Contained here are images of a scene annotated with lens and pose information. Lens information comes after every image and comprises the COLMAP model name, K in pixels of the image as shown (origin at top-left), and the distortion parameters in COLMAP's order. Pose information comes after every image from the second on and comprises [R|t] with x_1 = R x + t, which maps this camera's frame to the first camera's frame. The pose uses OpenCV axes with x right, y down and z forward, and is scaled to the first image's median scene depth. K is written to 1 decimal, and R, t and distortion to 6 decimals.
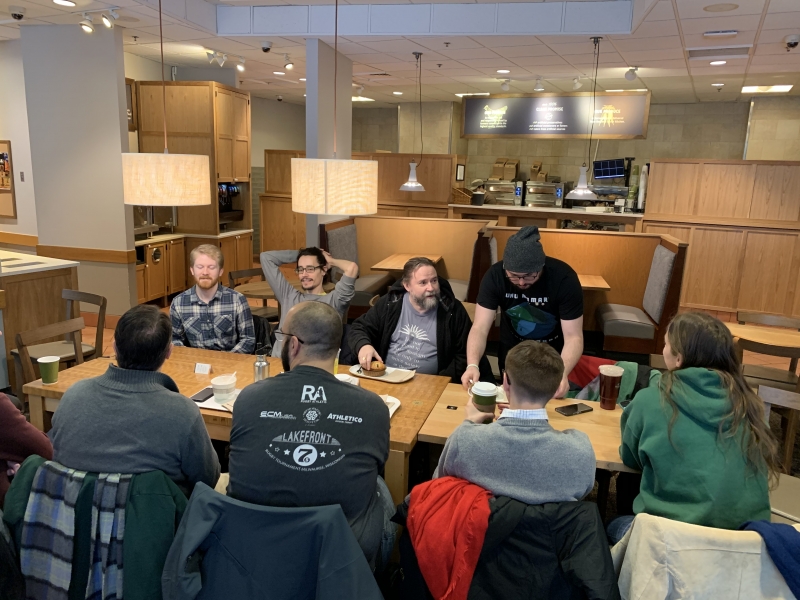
lens RADIAL K [[627.5, 0, 400.0], [0, 627.5, 300.0], [0, 0, 1]] dist [0.044934, -0.048610]
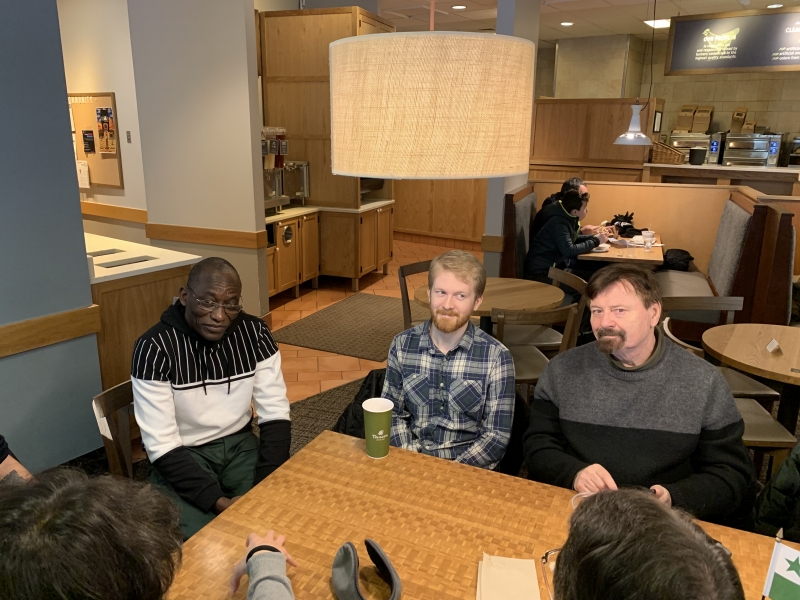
lens RADIAL K [[624.0, 0, 399.5], [0, 624.0, 292.1], [0, 0, 1]] dist [0.056048, -0.049570]
pose [[0.989887, 0.016551, -0.140890, -0.128888], [-0.009950, 0.998825, 0.047426, -0.036021], [0.141509, -0.045545, 0.988889, 0.229874]]
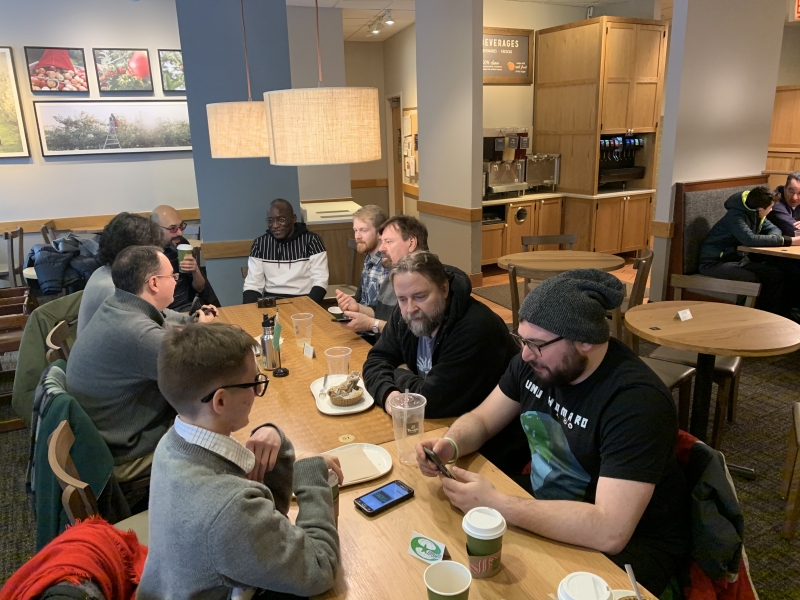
lens RADIAL K [[627.5, 0, 400.0], [0, 627.5, 300.0], [0, 0, 1]] dist [0.044934, -0.048610]
pose [[0.669788, 0.147212, -0.727814, 0.199370], [-0.102012, 0.989100, 0.106183, -0.023995], [0.735512, 0.003125, 0.677504, 0.202269]]
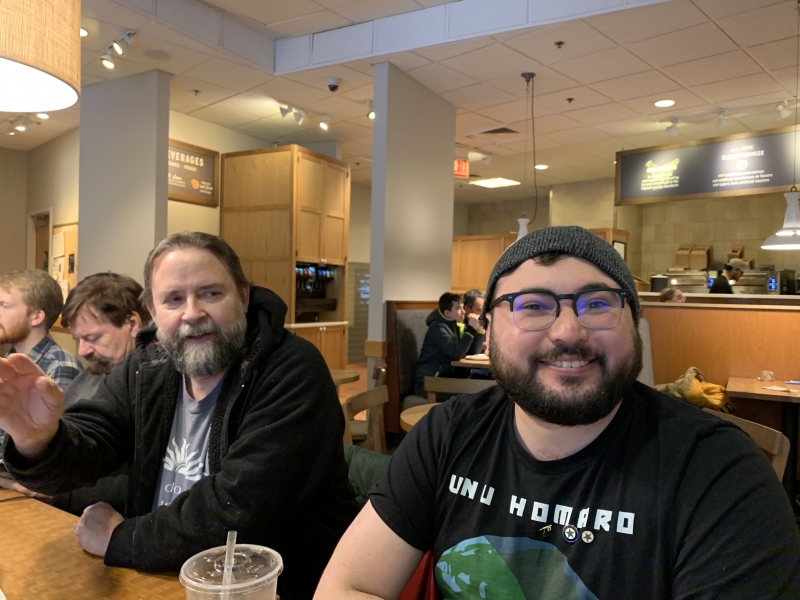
lens RADIAL K [[627.5, 0, 400.0], [0, 627.5, 300.0], [0, 0, 1]] dist [0.044934, -0.048610]
pose [[0.951850, -0.008989, -0.306431, 0.097079], [-0.053094, 0.979631, -0.193660, 0.017574], [0.301930, 0.200605, 0.931985, 0.280984]]
